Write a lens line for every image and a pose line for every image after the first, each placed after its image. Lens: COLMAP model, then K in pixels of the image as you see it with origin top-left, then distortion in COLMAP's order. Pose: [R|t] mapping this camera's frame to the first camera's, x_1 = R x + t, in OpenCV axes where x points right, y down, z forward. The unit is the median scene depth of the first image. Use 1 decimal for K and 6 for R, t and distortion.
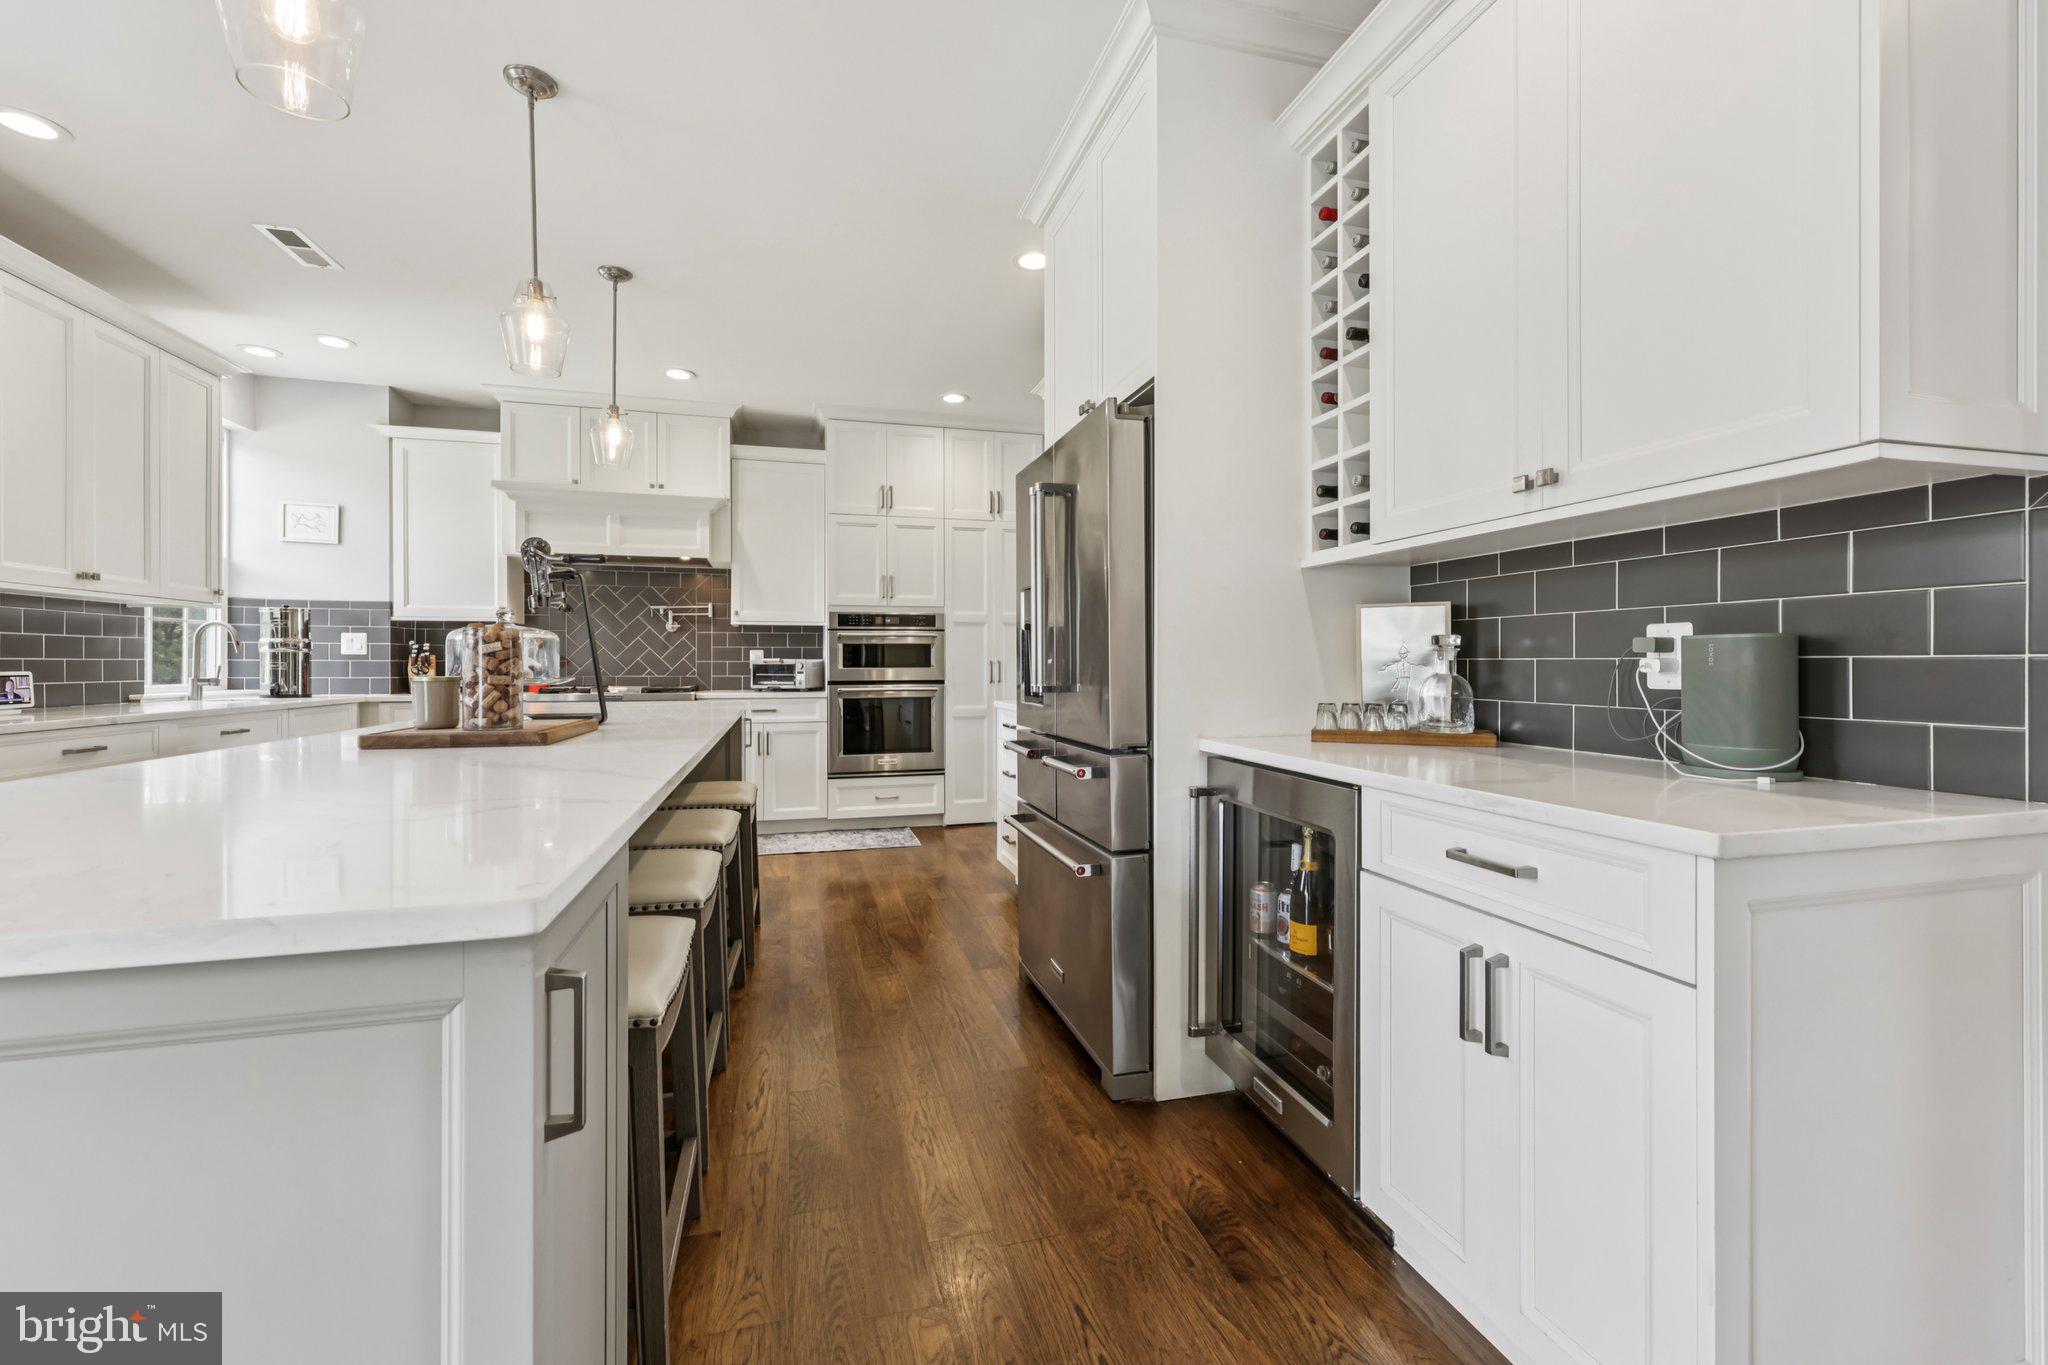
lens RADIAL K [[845.6, 0, 1028.0], [0, 845.6, 668.6], [0, 0, 1]] dist [-0.002068, 0.000353]
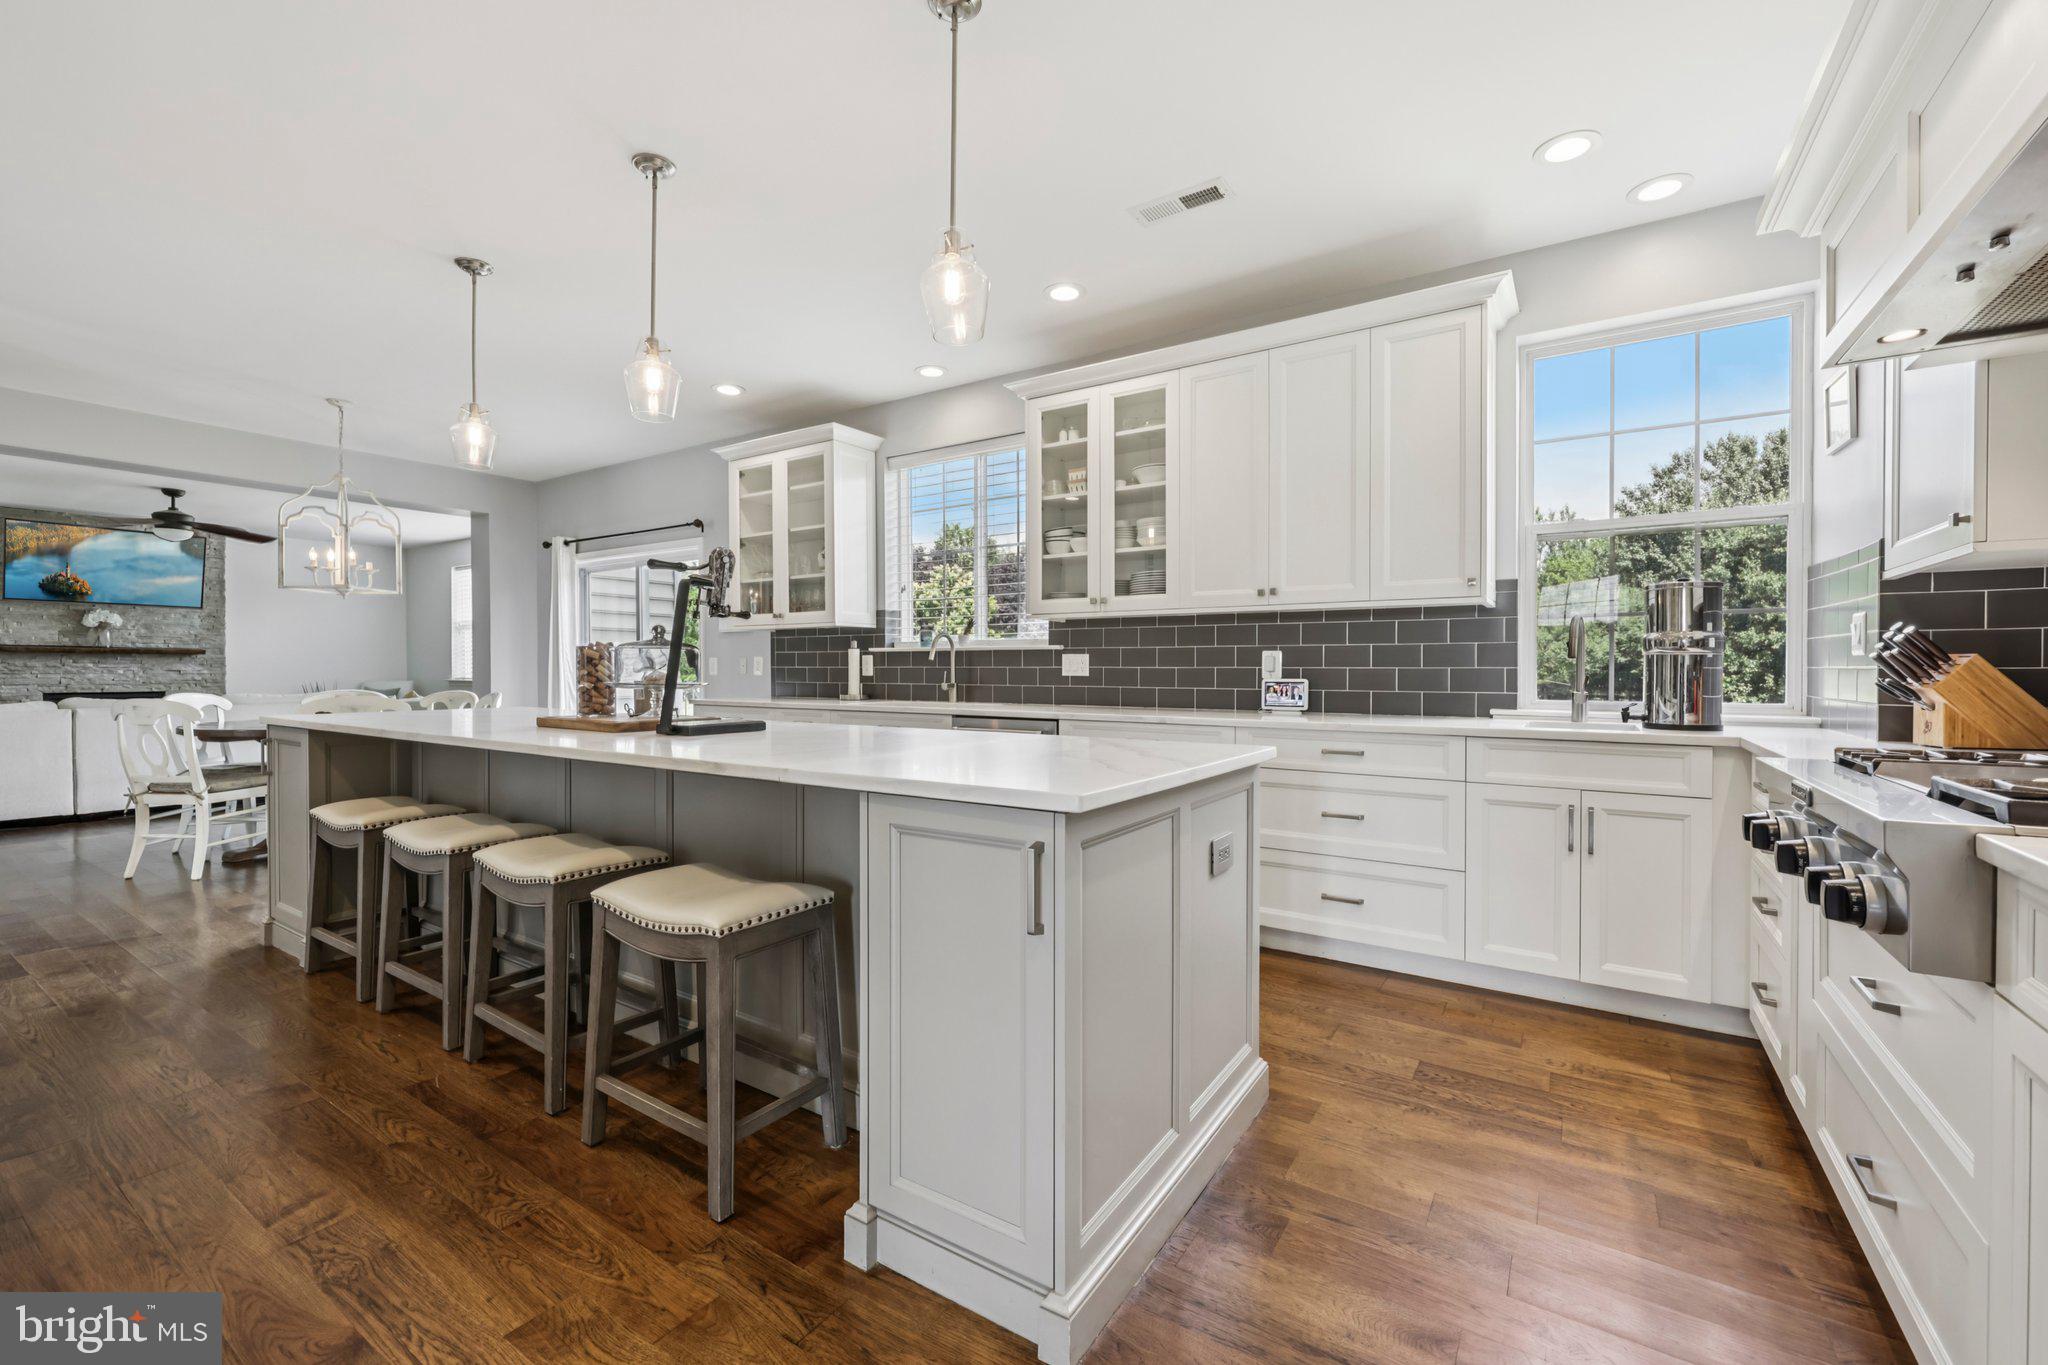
lens RADIAL K [[845.6, 0, 1026.4], [0, 845.6, 676.9], [0, 0, 1]] dist [-0.002068, 0.000353]
pose [[-0.758152, 0.002421, -0.652073, -0.103964], [-0.007110, 0.999903, 0.011980, -0.006647], [0.652039, 0.013719, -0.758061, 1.049206]]
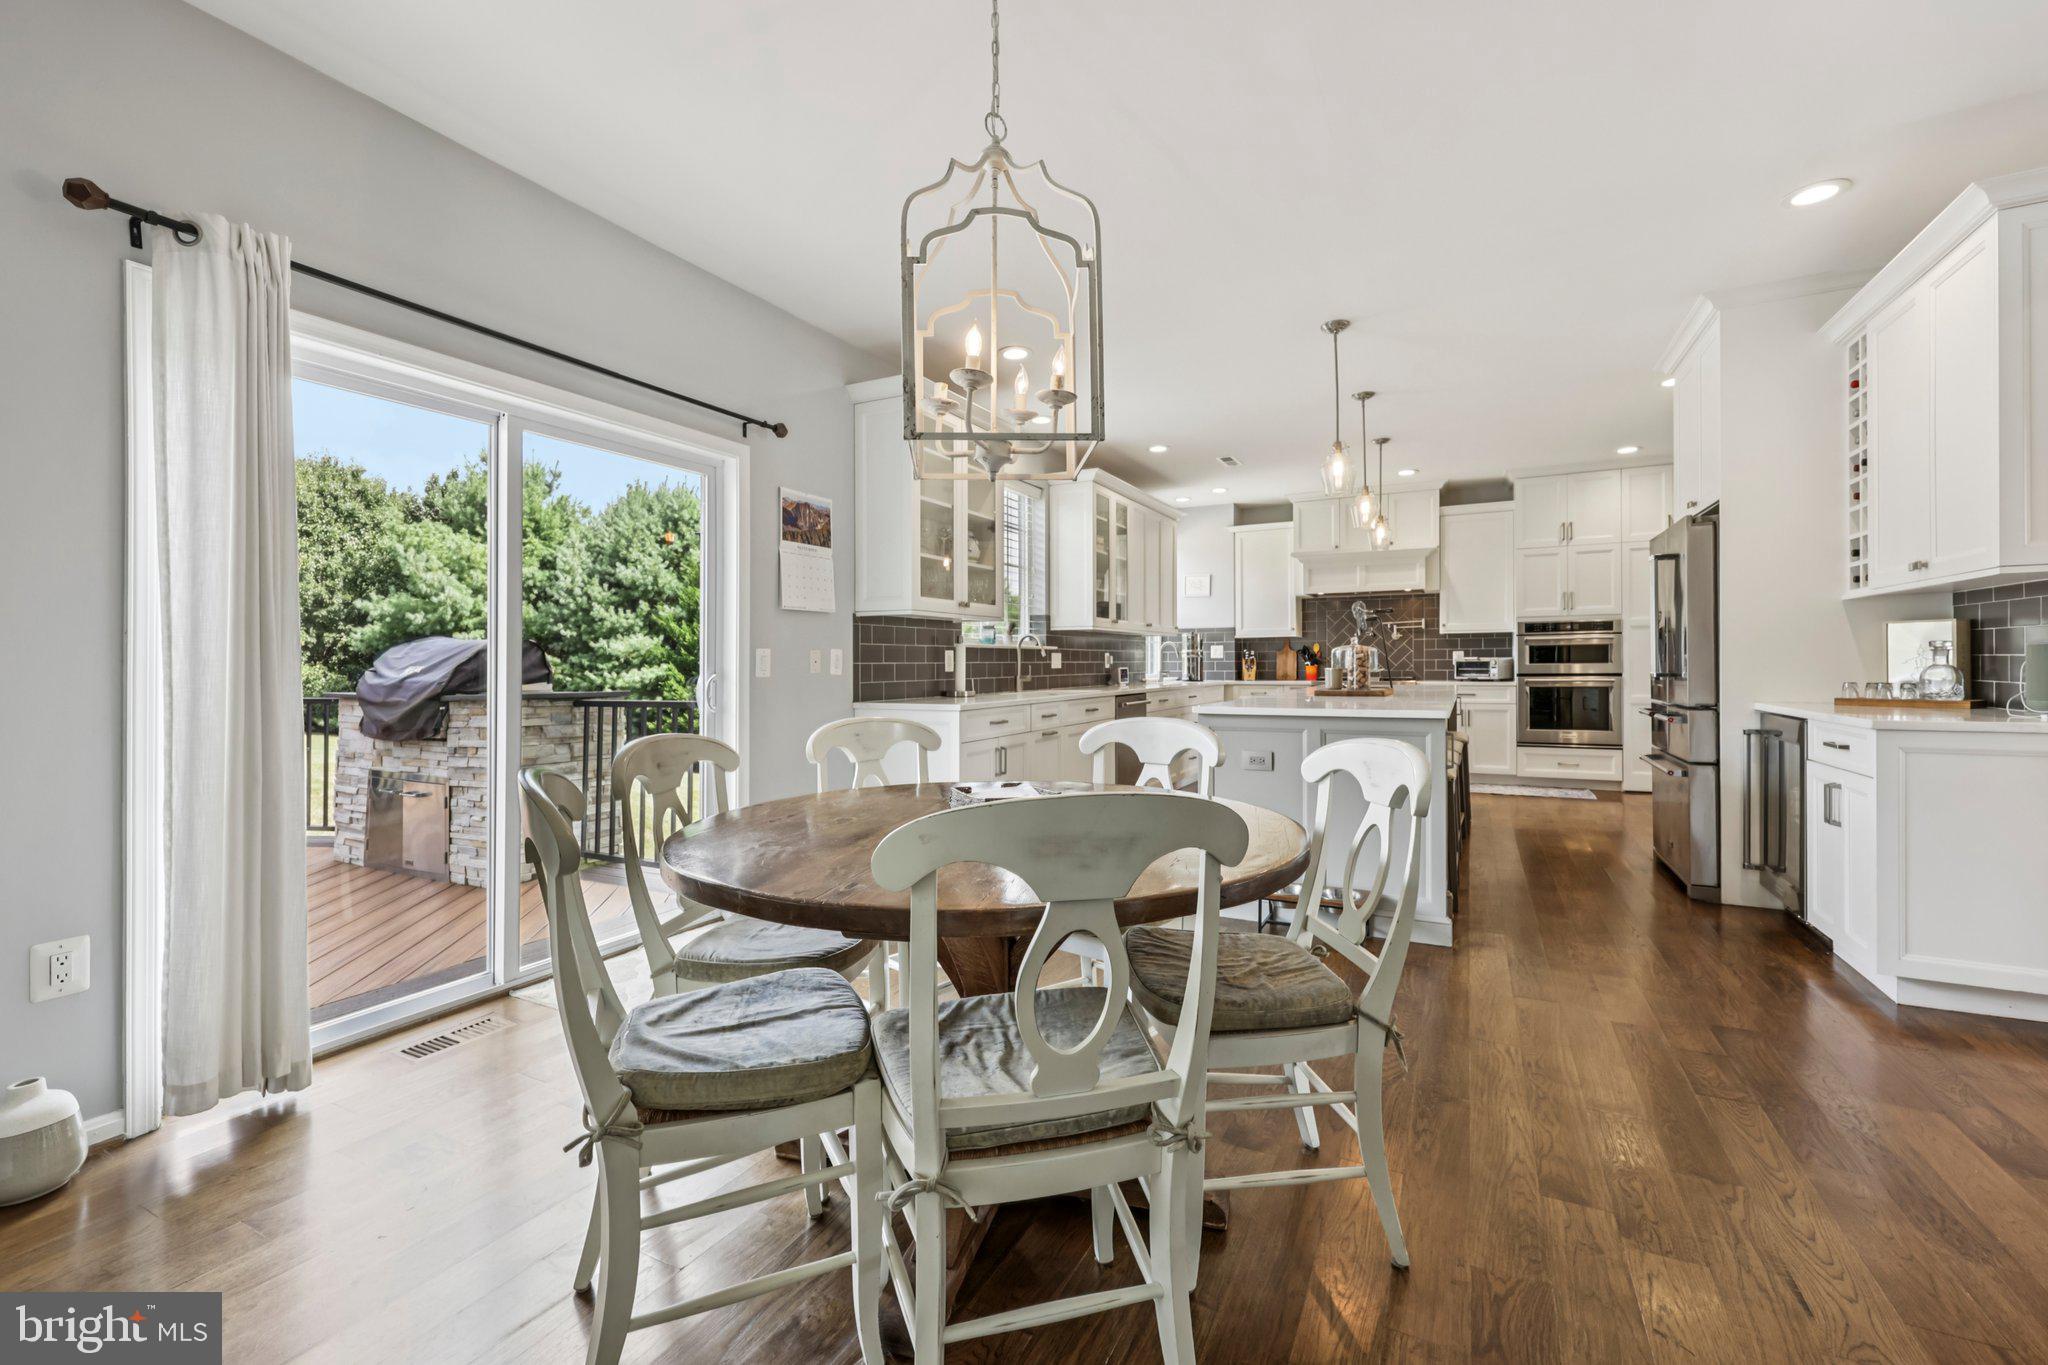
lens RADIAL K [[845.6, 0, 1029.3], [0, 845.6, 671.1], [0, 0, 1]] dist [-0.002068, 0.000353]
pose [[0.727060, -0.000738, -0.686574, 0.134444], [0.005081, 0.999978, 0.004305, 0.001346], [0.686555, -0.006618, 0.727048, -0.560026]]
